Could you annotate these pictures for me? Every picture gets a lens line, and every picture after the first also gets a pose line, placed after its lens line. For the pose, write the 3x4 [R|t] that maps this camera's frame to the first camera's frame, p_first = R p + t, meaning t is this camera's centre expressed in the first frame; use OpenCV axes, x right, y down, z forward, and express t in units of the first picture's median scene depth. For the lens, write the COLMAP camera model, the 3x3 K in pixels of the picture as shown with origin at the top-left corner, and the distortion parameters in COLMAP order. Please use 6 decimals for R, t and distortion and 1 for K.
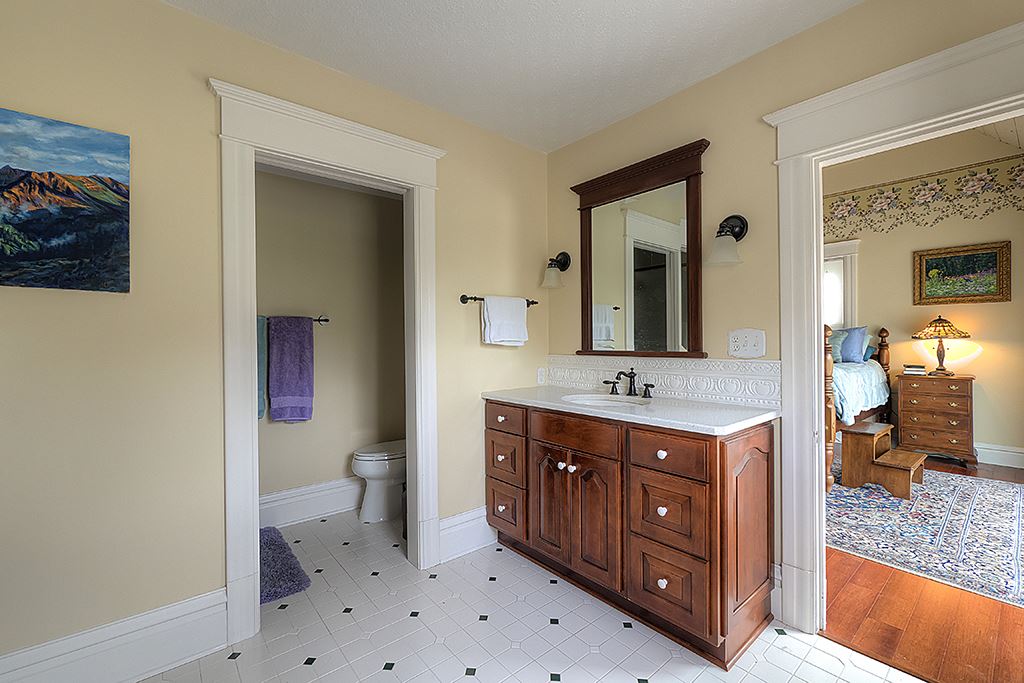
lens RADIAL K [[427.5, 0, 513.8], [0, 427.5, 339.3], [0, 0, 1]] dist [-0.000484, -0.000445]
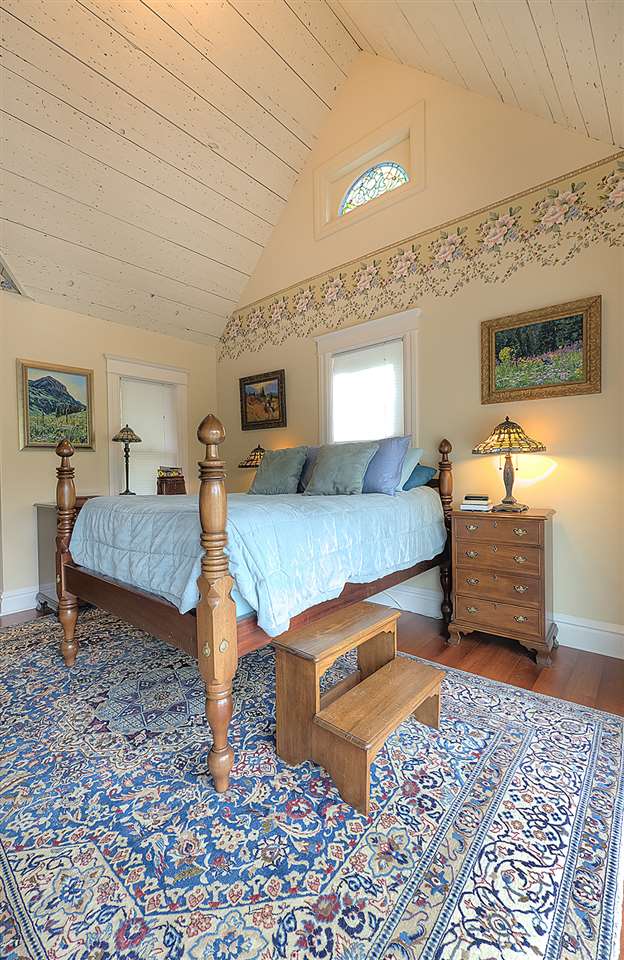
lens RADIAL K [[394.6, 0, 309.1], [0, 394.6, 474.2], [0, 0, 1]] dist [-0.004797, -0.000199]
pose [[0.986986, -0.010023, 0.160494, 0.616553], [0.007182, 0.999807, 0.018269, 0.016469], [-0.160646, -0.016879, 0.986868, 0.472655]]
